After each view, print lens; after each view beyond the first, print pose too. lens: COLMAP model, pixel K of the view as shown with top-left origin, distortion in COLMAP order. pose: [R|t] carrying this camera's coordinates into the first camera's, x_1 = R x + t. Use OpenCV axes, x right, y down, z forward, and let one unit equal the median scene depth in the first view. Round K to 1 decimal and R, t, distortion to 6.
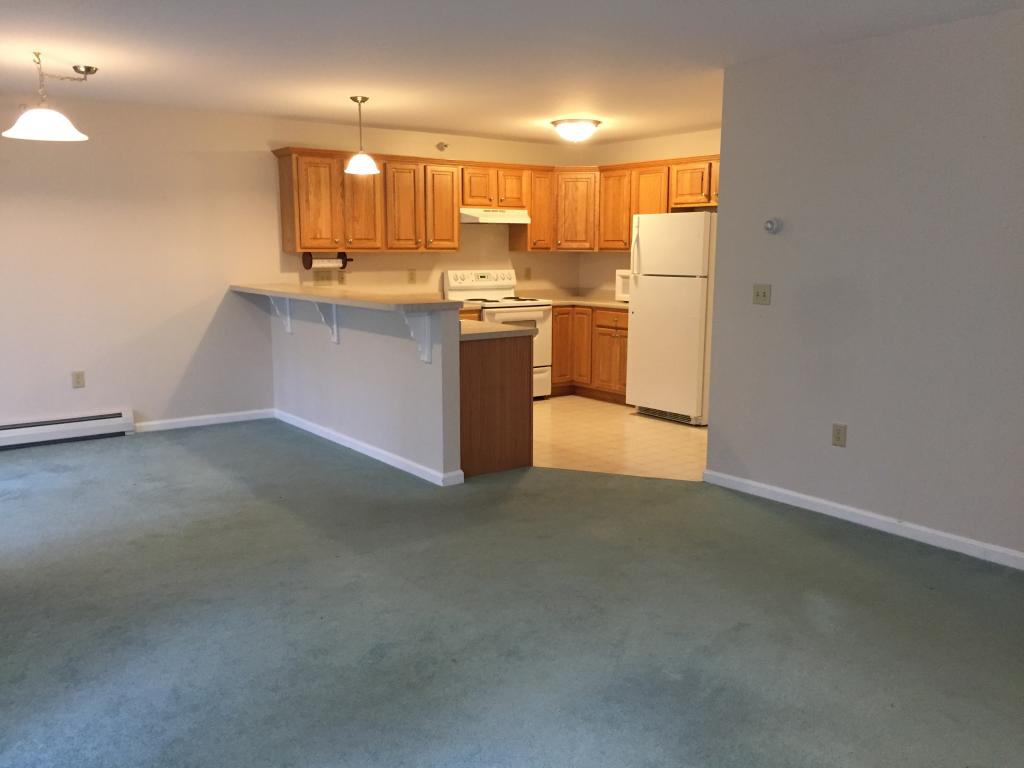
lens RADIAL K [[870.0, 0, 513.9], [0, 870.0, 382.6], [0, 0, 1]] dist [0.066119, -0.073743]
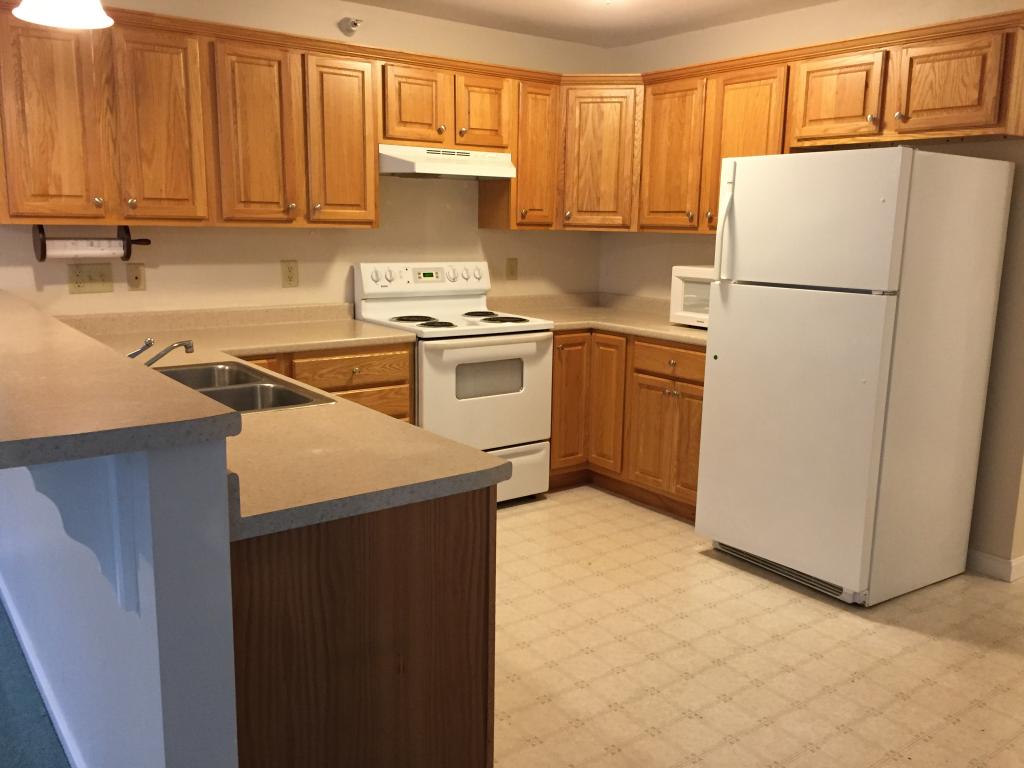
lens RADIAL K [[870.0, 0, 513.9], [0, 870.0, 382.6], [0, 0, 1]] dist [0.066119, -0.073743]
pose [[0.999892, 0.014665, 0.000108, 0.020127], [-0.014662, 0.999477, 0.028819, -0.072626], [0.000315, -0.028818, 0.999585, 0.464611]]
